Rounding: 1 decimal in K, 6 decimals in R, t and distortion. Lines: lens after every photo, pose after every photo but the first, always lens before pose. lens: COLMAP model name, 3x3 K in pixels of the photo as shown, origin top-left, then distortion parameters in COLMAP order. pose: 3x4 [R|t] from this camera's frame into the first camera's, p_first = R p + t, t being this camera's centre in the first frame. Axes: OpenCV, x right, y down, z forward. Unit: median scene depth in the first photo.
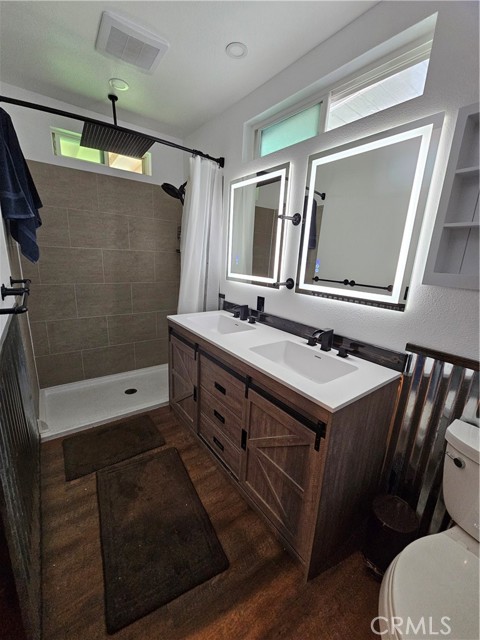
lens RADIAL K [[262.9, 0, 237.6], [0, 262.9, 321.4], [0, 0, 1]] dist [-0.002740, 0.000699]
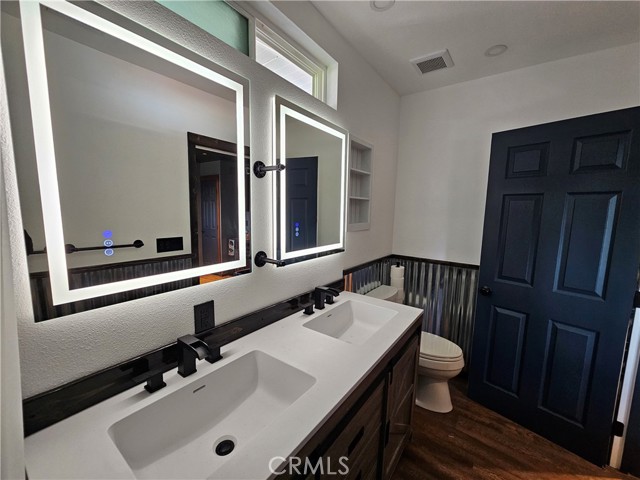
lens RADIAL K [[262.9, 0, 321.8], [0, 262.9, 241.6], [0, 0, 1]] dist [-0.002740, 0.000699]
pose [[-0.304619, -0.169357, 0.937297, -0.386015], [0.195965, 0.951869, 0.235678, -0.250784], [-0.932097, 0.255469, -0.256770, 0.797022]]
